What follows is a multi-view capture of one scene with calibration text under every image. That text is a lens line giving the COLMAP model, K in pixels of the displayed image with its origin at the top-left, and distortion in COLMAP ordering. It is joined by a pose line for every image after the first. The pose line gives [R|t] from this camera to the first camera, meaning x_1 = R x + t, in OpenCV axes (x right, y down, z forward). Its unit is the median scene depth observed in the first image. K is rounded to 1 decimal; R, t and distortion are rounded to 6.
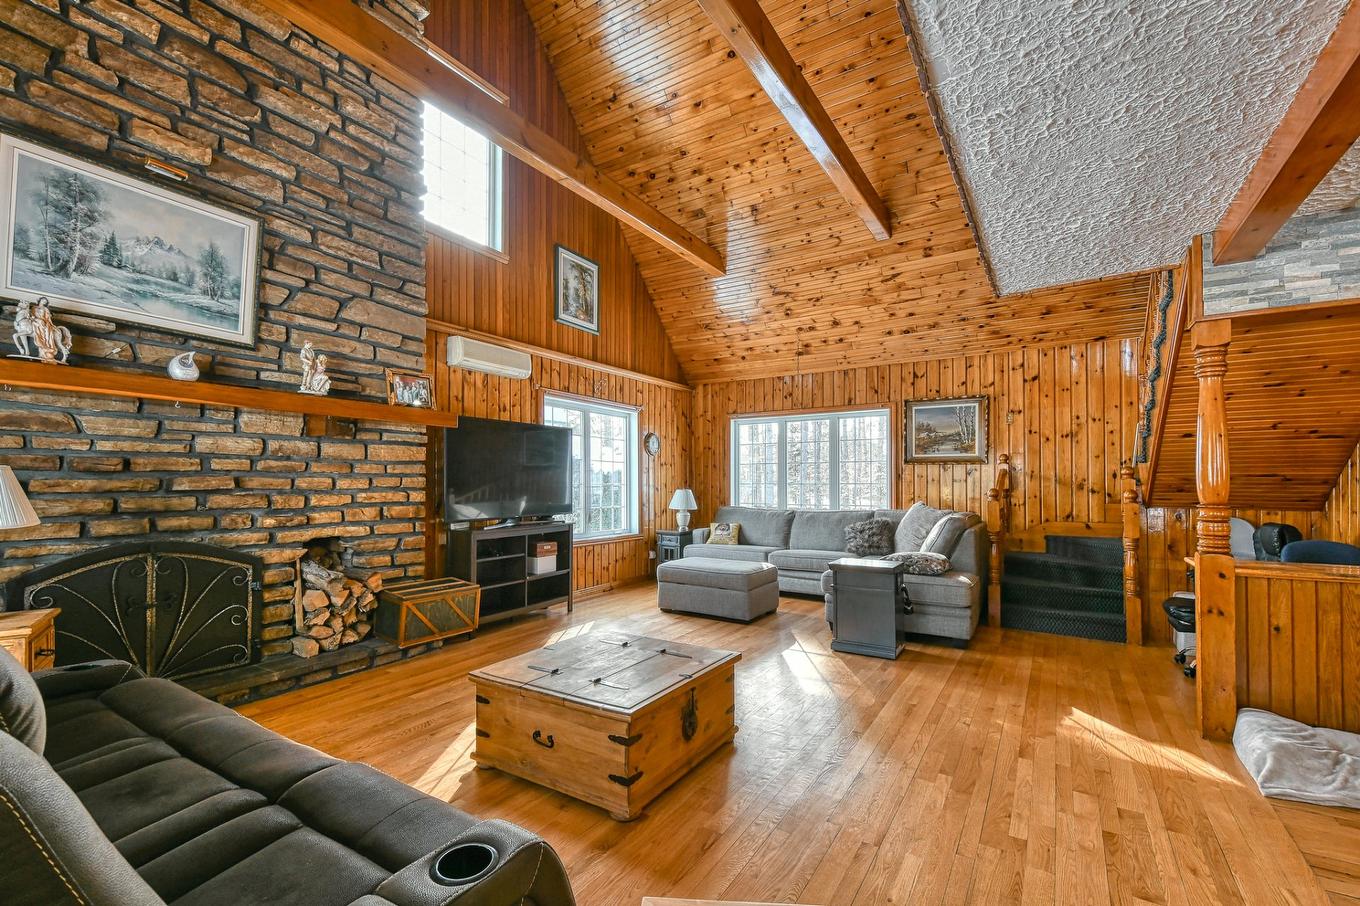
lens RADIAL K [[588.5, 0, 677.6], [0, 588.5, 479.4], [0, 0, 1]] dist [0.029497, -0.016042]
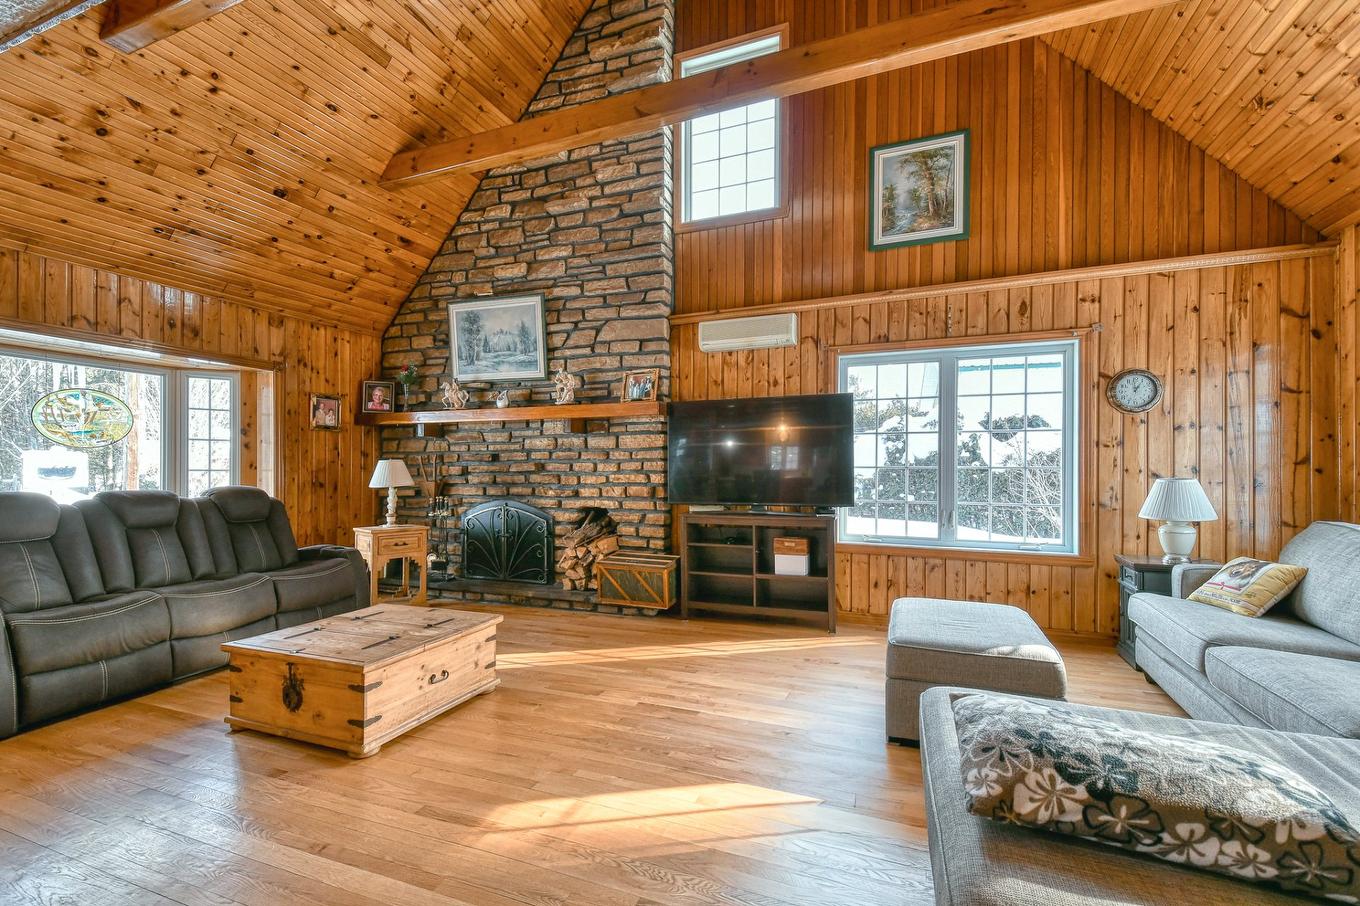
lens RADIAL K [[582.8, 0, 677.4], [0, 582.8, 470.8], [0, 0, 1]] dist [0.034749, -0.021122]
pose [[0.187907, 0.003571, -0.982180, 0.714495], [0.009027, 0.999945, 0.005363, 0.009203], [0.982145, -0.009874, 0.187864, 0.899313]]
